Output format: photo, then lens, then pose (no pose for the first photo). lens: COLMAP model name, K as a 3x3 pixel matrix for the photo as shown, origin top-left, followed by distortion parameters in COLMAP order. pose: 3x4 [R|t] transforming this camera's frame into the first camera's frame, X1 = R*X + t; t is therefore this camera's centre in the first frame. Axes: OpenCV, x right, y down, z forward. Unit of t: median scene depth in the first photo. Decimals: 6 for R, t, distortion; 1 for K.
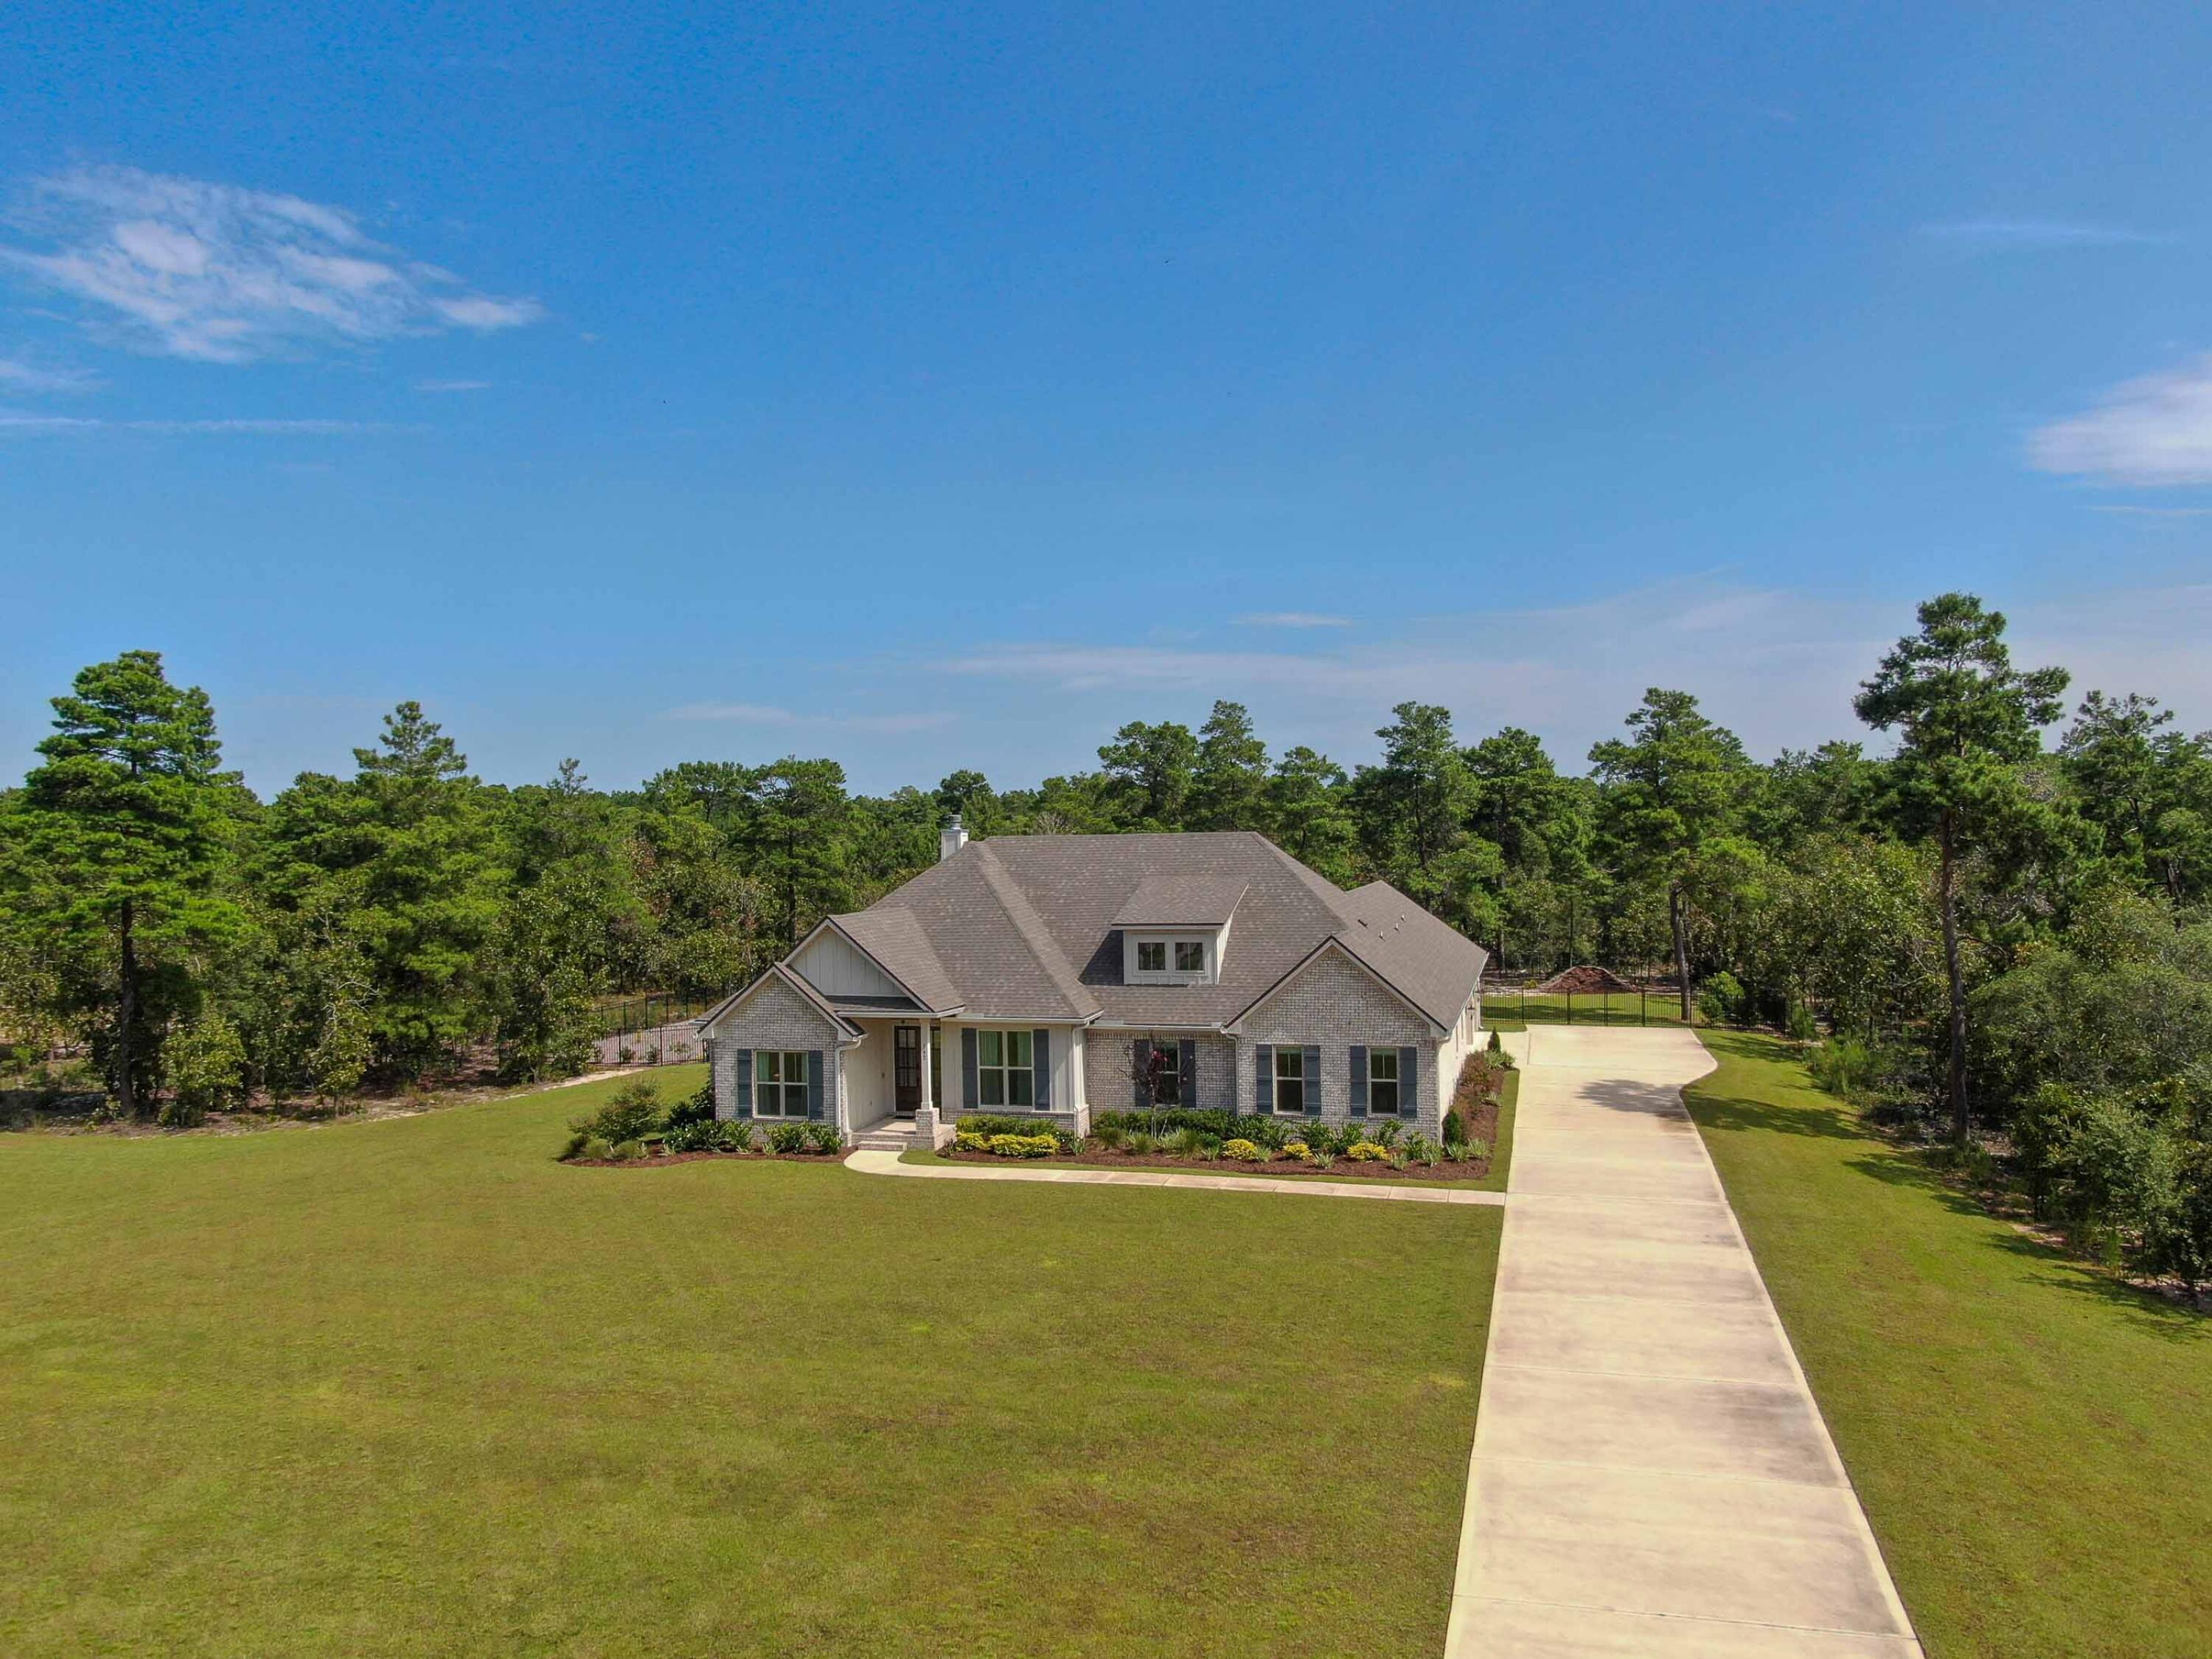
lens RADIAL K [[1623.9, 0, 1103.3], [0, 1623.9, 809.0], [0, 0, 1]] dist [-0.015309, 0.006283]
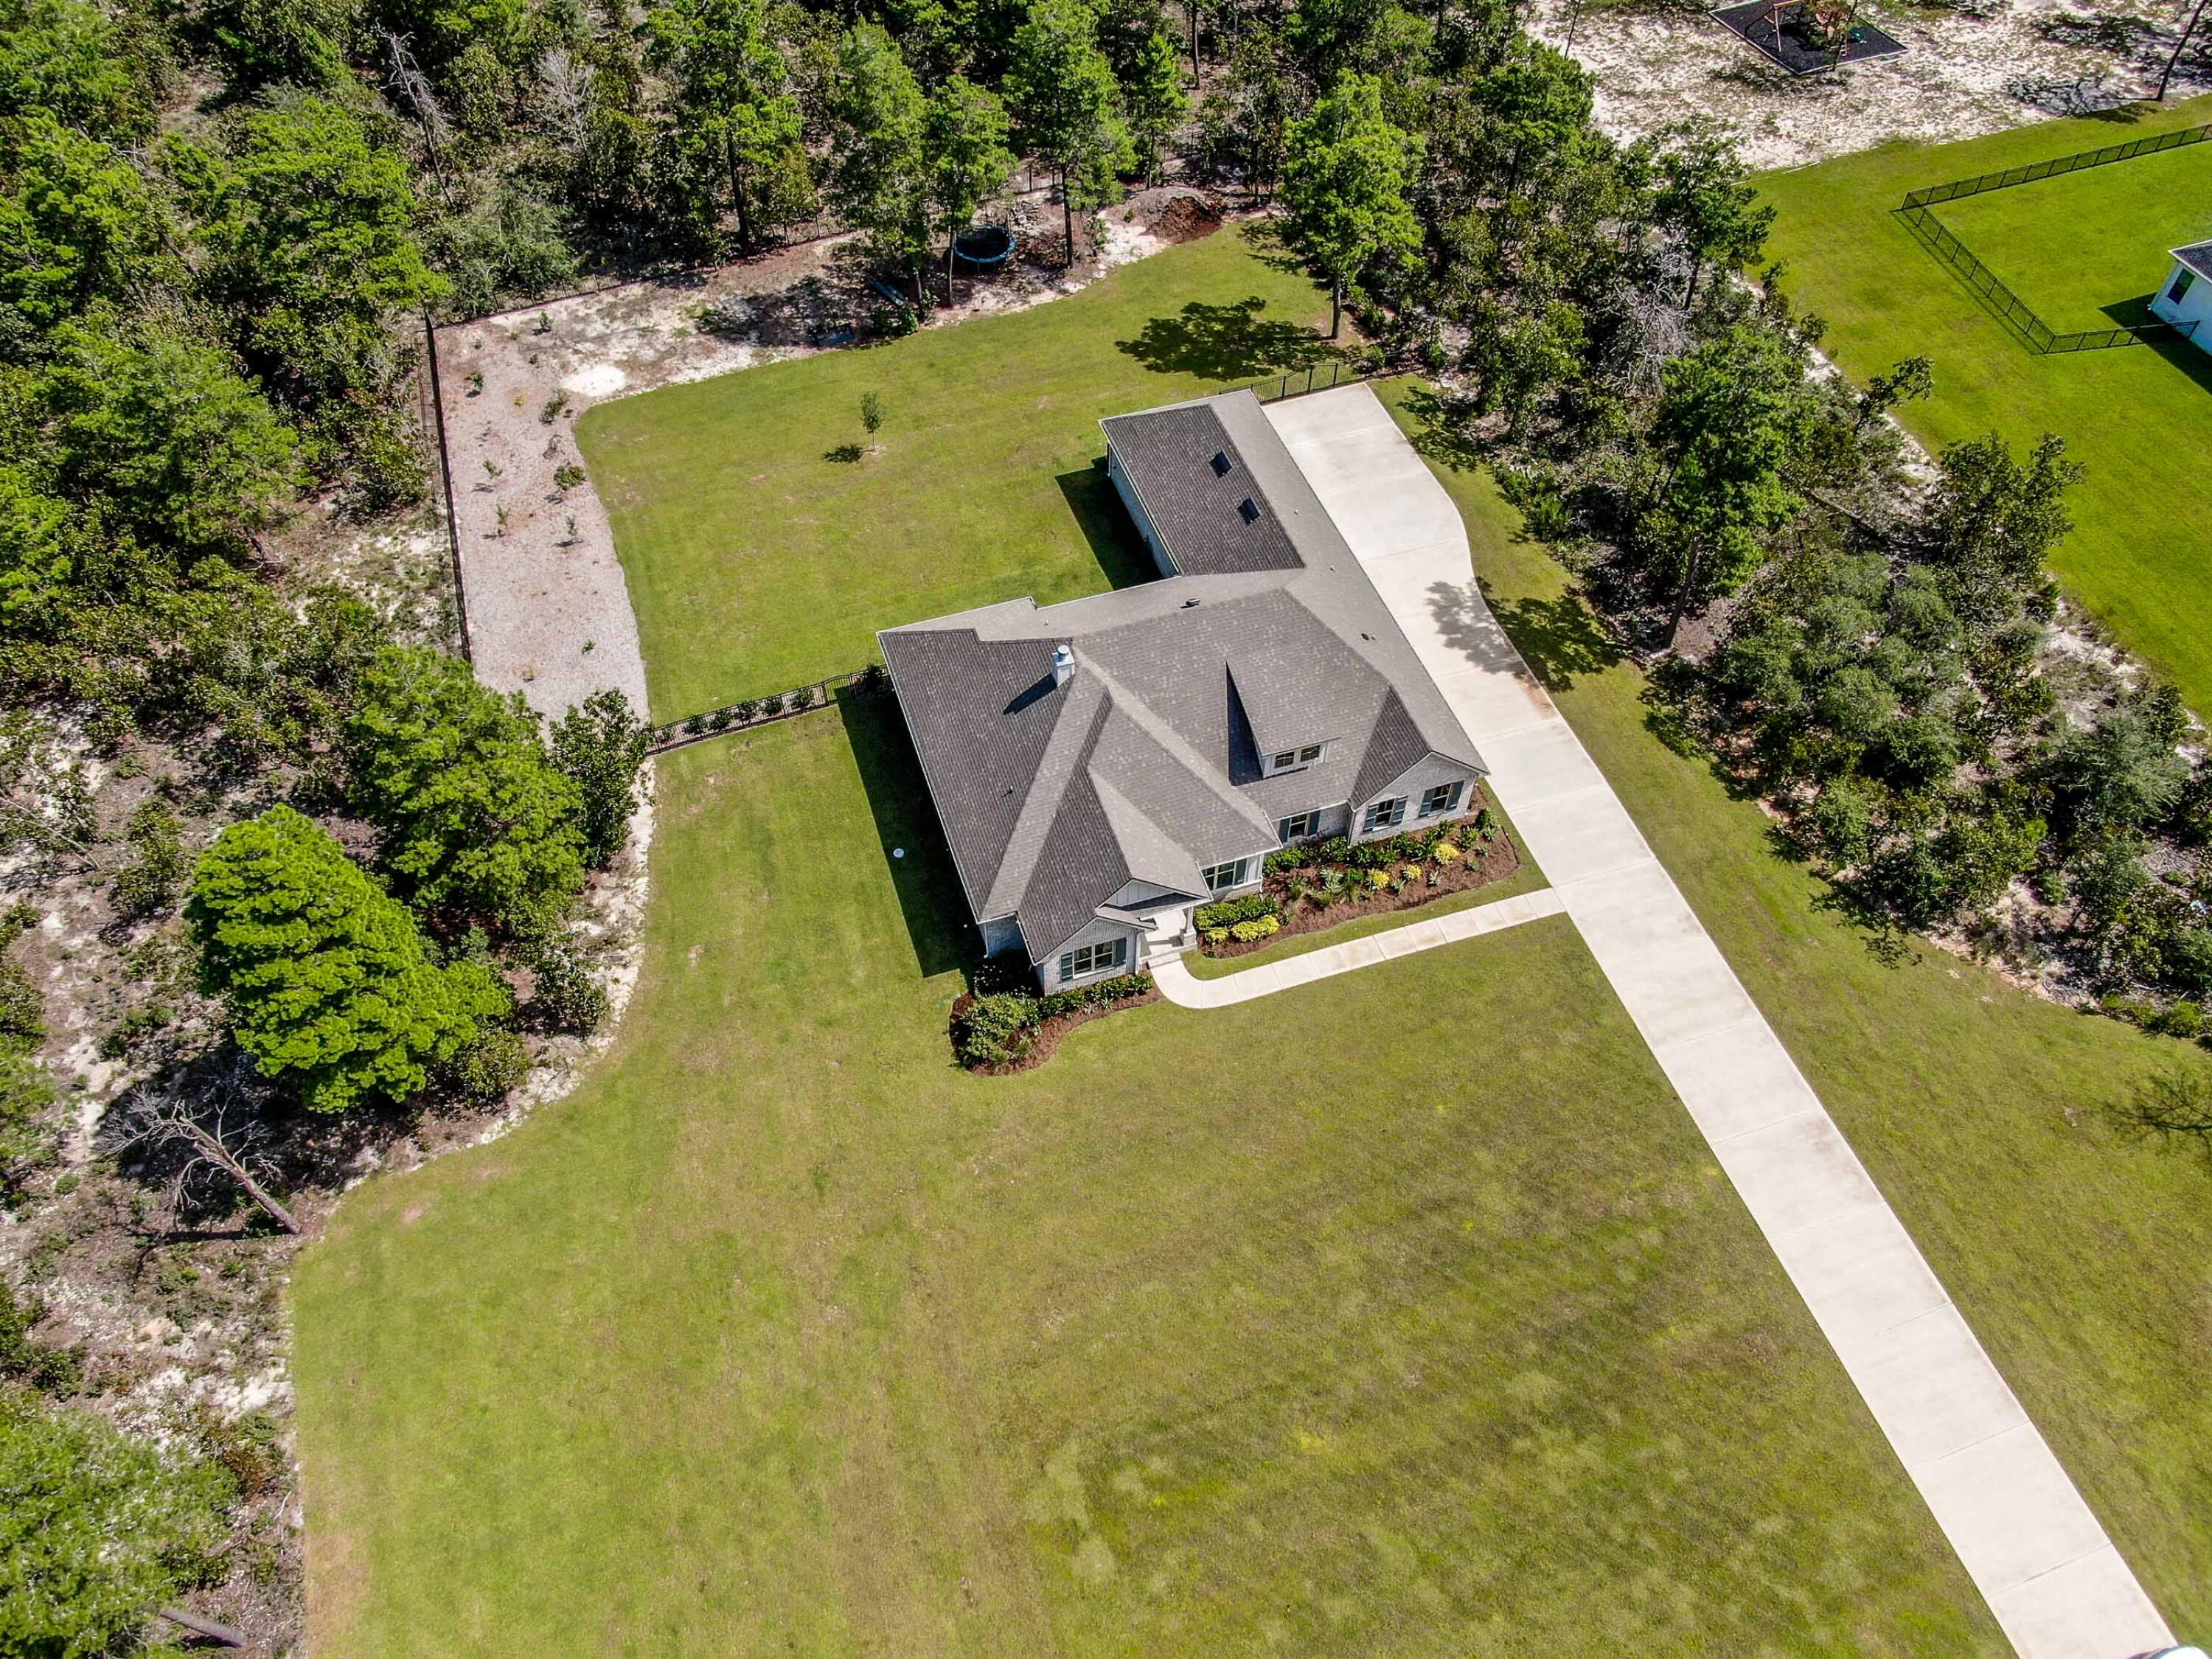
lens RADIAL K [[1623.9, 0, 1103.3], [0, 1623.9, 809.0], [0, 0, 1]] dist [-0.015309, 0.006283]
pose [[0.829614, -0.421171, 0.366546, -0.669112], [-0.028623, 0.623550, 0.781259, -1.030445], [-0.557604, -0.658635, 0.505251, 0.388683]]
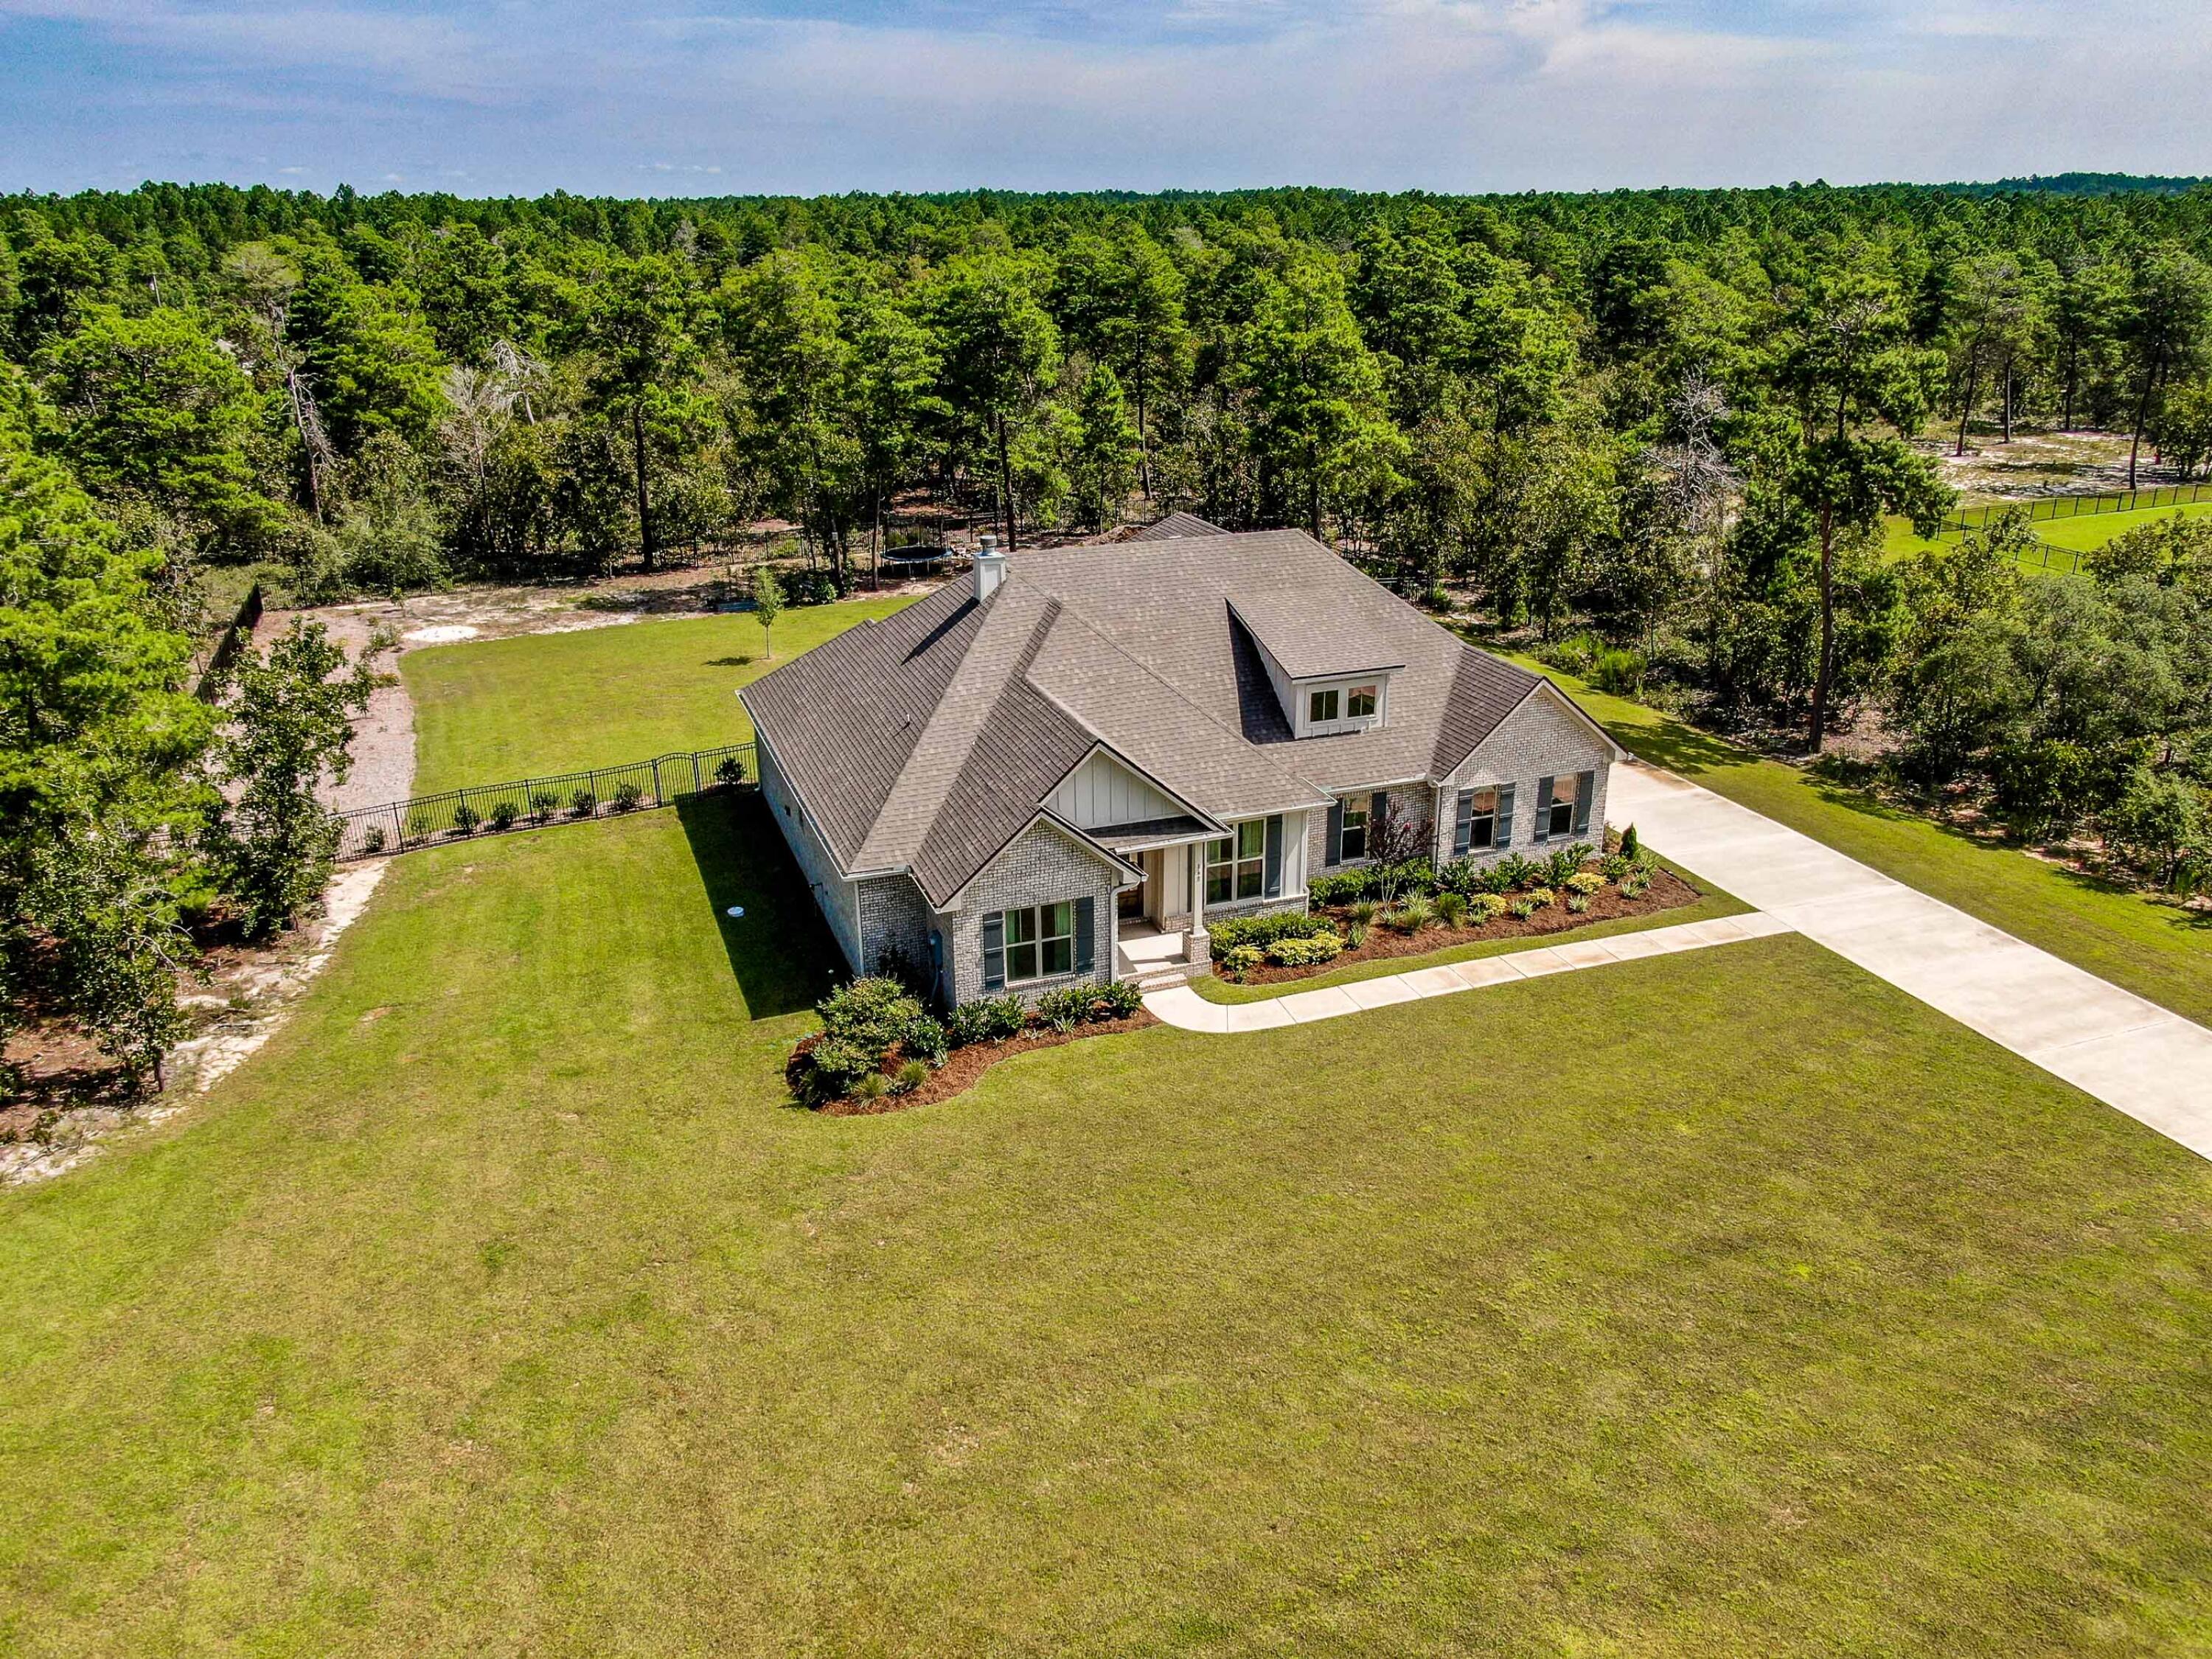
lens RADIAL K [[1604.0, 0, 1106.0], [0, 1604.0, 829.5], [0, 0, 1]] dist [-0.012110, 0.004444]
pose [[0.809830, -0.203051, 0.550404, -0.625346], [-0.013234, 0.931632, 0.363162, -0.184120], [-0.586515, -0.301384, 0.751777, 0.401118]]
